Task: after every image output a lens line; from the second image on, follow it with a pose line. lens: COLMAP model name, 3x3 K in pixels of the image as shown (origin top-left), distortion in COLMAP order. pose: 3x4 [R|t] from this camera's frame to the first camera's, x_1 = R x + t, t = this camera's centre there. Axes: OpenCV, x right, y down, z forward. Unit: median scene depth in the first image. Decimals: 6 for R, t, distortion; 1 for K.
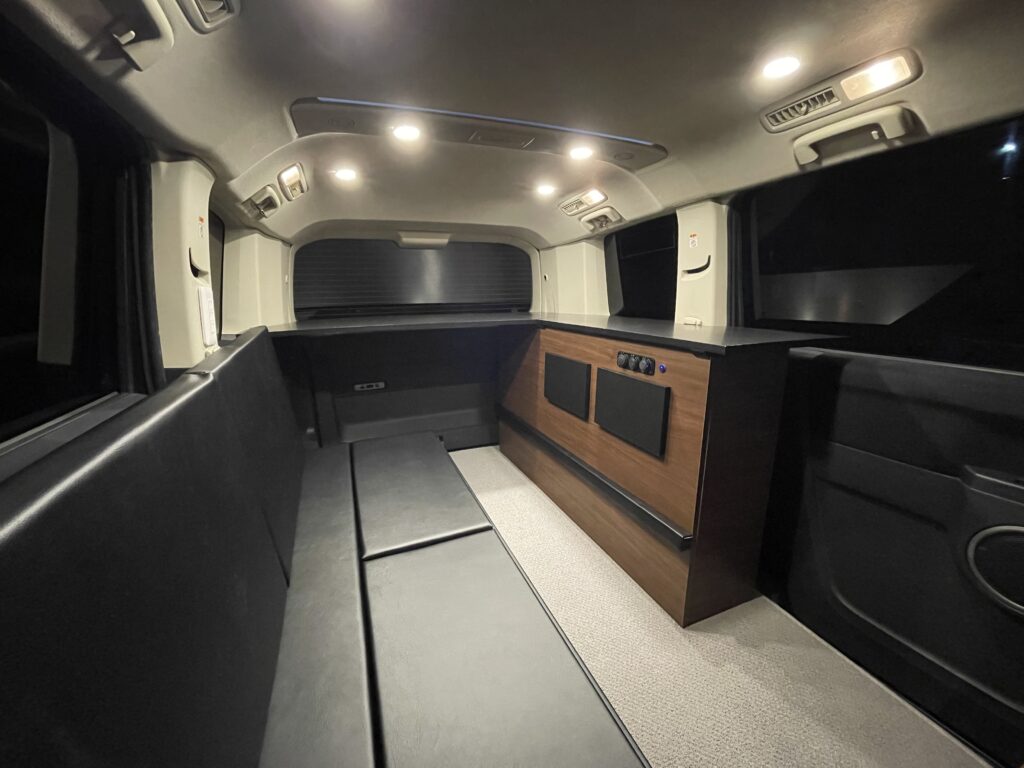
lens RADIAL K [[399.0, 0, 507.9], [0, 399.0, 382.3], [0, 0, 1]] dist [-0.002618, -0.000584]
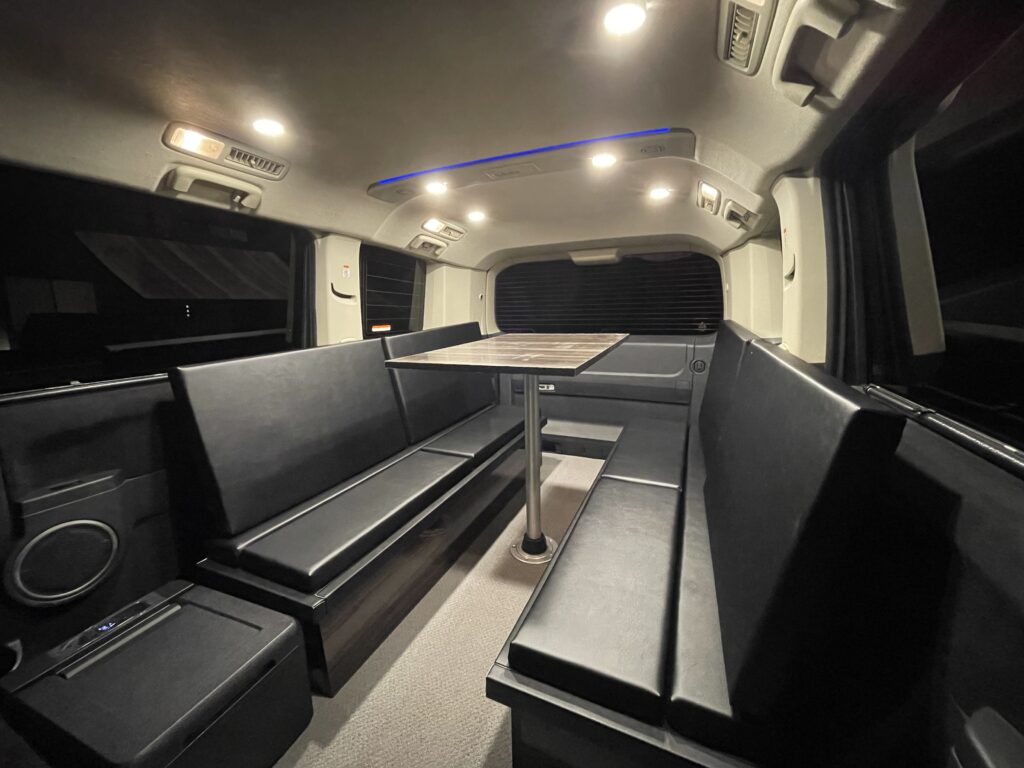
lens RADIAL K [[399.0, 0, 508.5], [0, 399.0, 383.2], [0, 0, 1]] dist [-0.002618, -0.000584]
pose [[0.694258, 0.137763, -0.706419, 0.675805], [-0.155746, 0.987010, 0.039418, -0.052869], [0.702673, 0.082656, 0.706696, 0.199412]]
